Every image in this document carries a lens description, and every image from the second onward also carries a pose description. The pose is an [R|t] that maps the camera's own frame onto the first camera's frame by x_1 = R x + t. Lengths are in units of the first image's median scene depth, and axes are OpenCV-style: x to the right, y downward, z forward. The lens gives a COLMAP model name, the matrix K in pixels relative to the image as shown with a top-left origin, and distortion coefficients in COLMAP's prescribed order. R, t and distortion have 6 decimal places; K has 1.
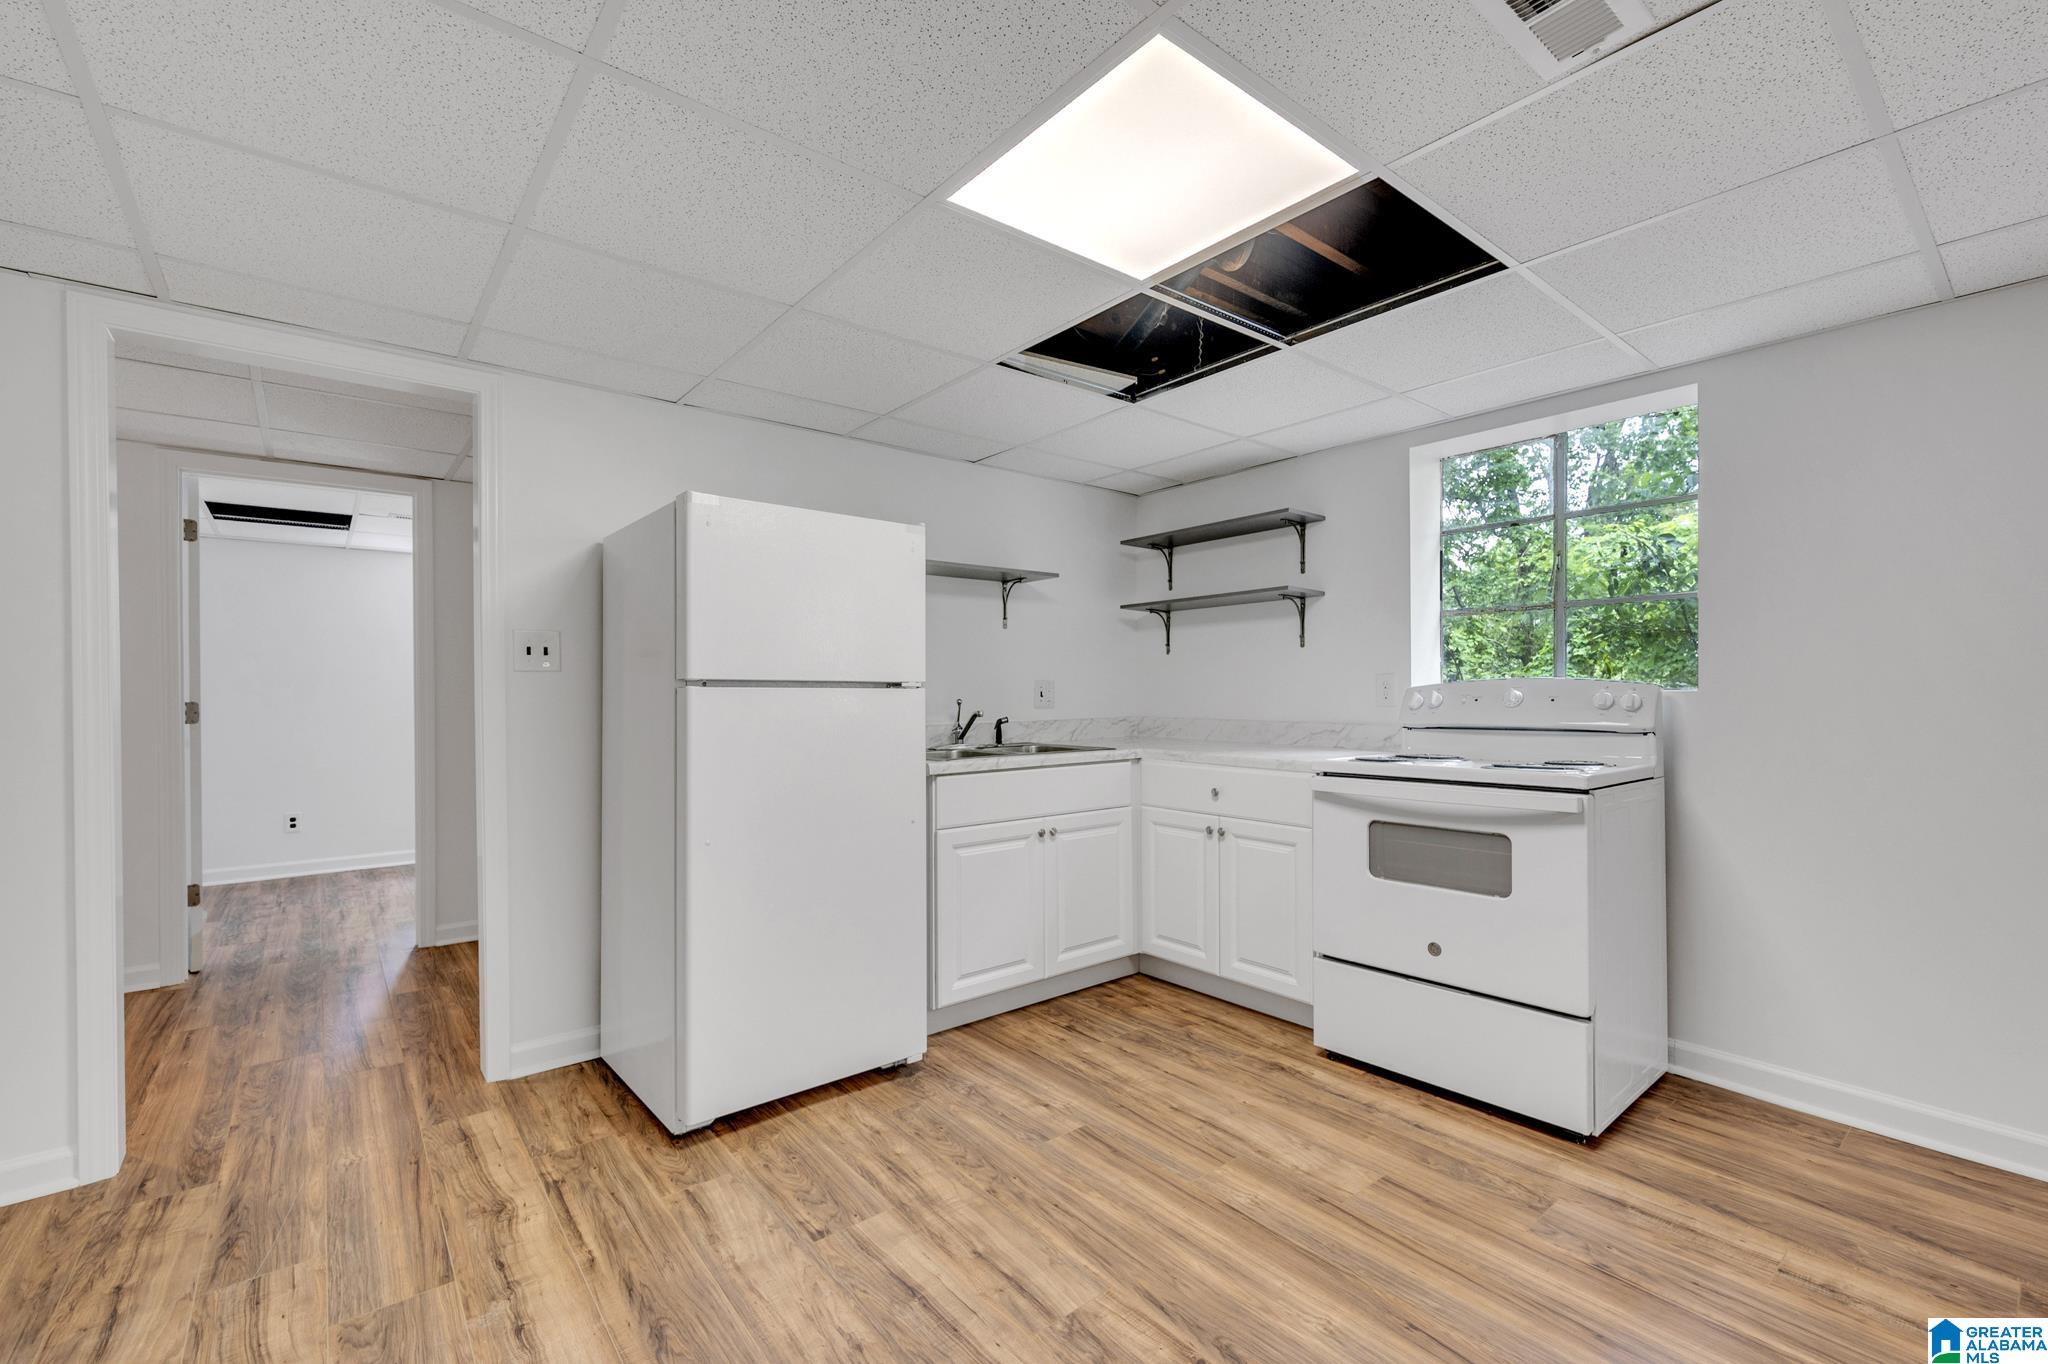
lens RADIAL K [[872.1, 0, 1025.9], [0, 872.1, 699.2], [0, 0, 1]] dist [0.002796, -0.000486]
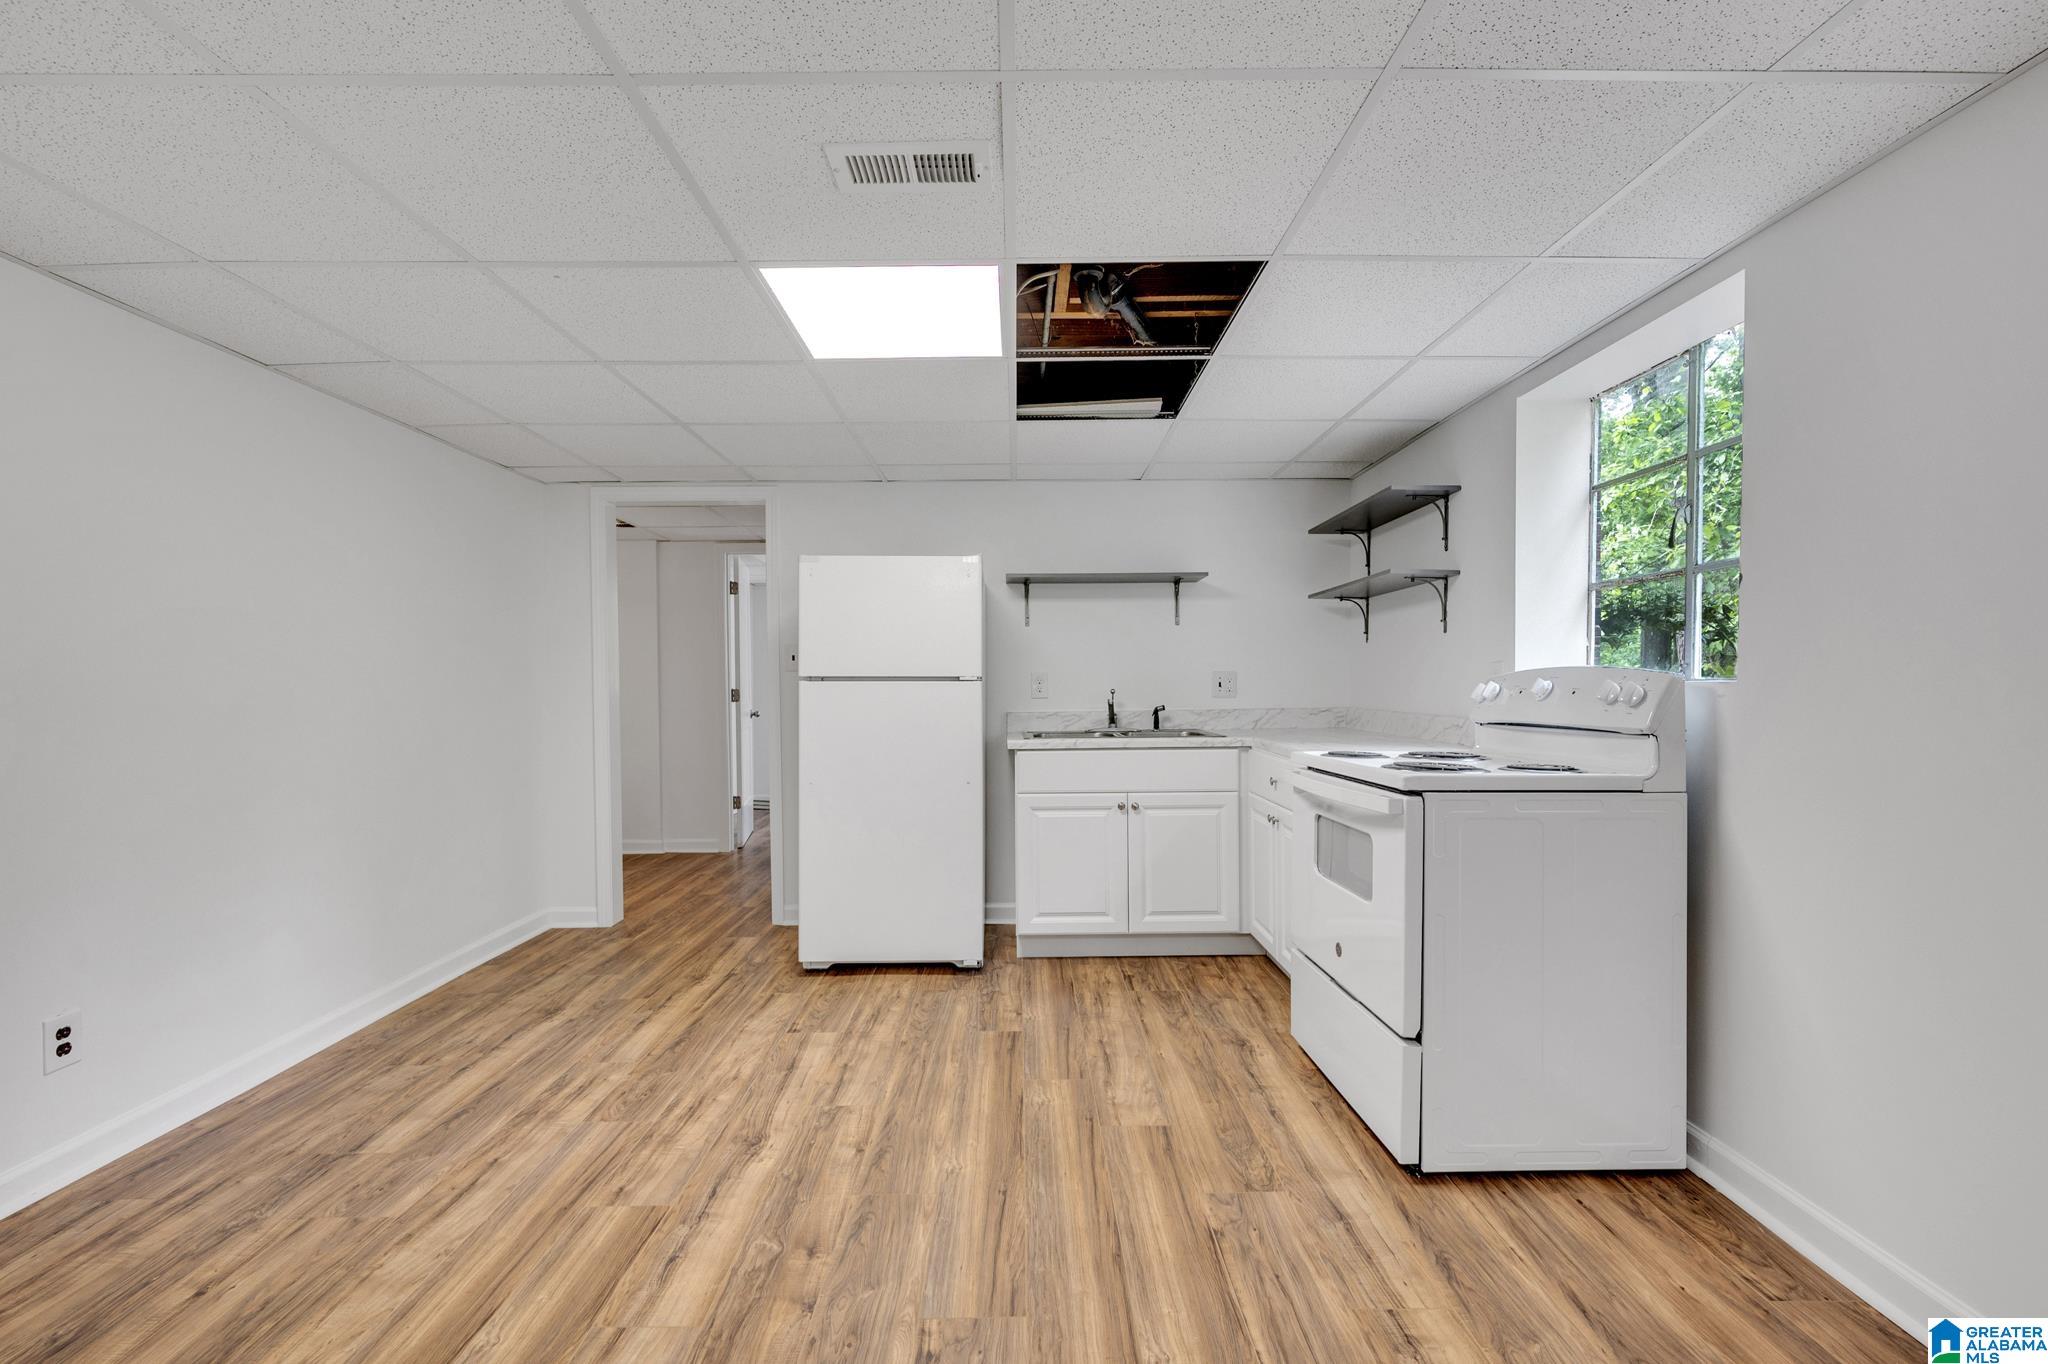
lens RADIAL K [[872.1, 0, 1023.7], [0, 872.1, 693.2], [0, 0, 1]] dist [0.002796, -0.000486]
pose [[0.780256, 0.005092, -0.625440, 0.759250], [-0.000529, 0.999972, 0.007482, -0.004176], [0.625460, -0.005507, 0.780237, 0.027474]]
